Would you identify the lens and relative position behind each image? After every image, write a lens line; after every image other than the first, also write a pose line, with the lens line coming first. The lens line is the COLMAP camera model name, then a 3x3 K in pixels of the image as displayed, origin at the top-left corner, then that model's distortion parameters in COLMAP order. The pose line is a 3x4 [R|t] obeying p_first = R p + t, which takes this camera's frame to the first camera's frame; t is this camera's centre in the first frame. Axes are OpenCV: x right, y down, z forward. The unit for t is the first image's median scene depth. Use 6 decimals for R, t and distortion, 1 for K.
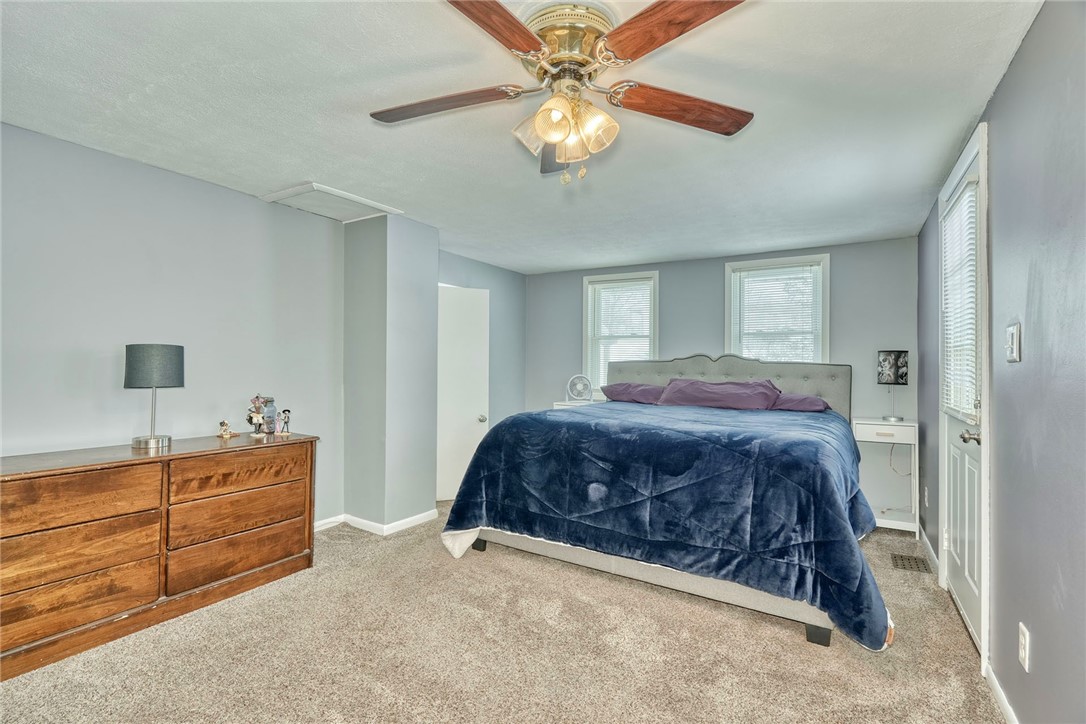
lens RADIAL K [[499.9, 0, 534.1], [0, 499.9, 363.6], [0, 0, 1]] dist [-0.007430, 0.004612]
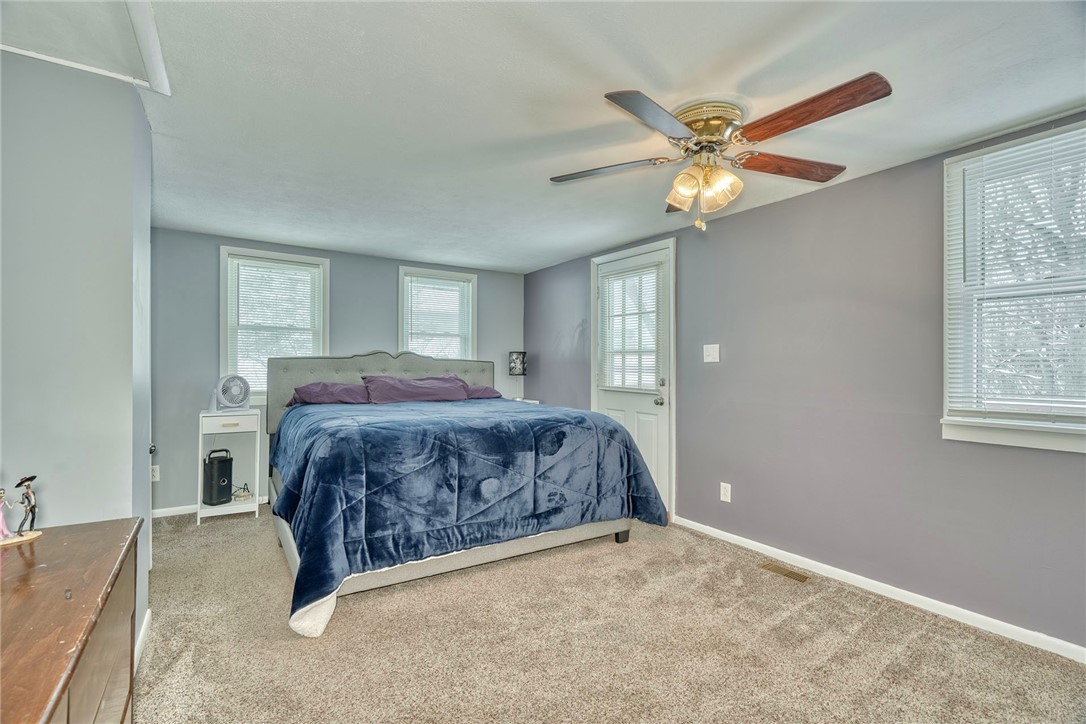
lens RADIAL K [[499.9, 0, 539.7], [0, 499.9, 359.2], [0, 0, 1]] dist [-0.007430, 0.004612]
pose [[0.409204, 0.001026, 0.912442, -0.571307], [-0.005269, 0.999985, 0.001238, -0.006301], [-0.912428, -0.005314, 0.409204, 0.358806]]
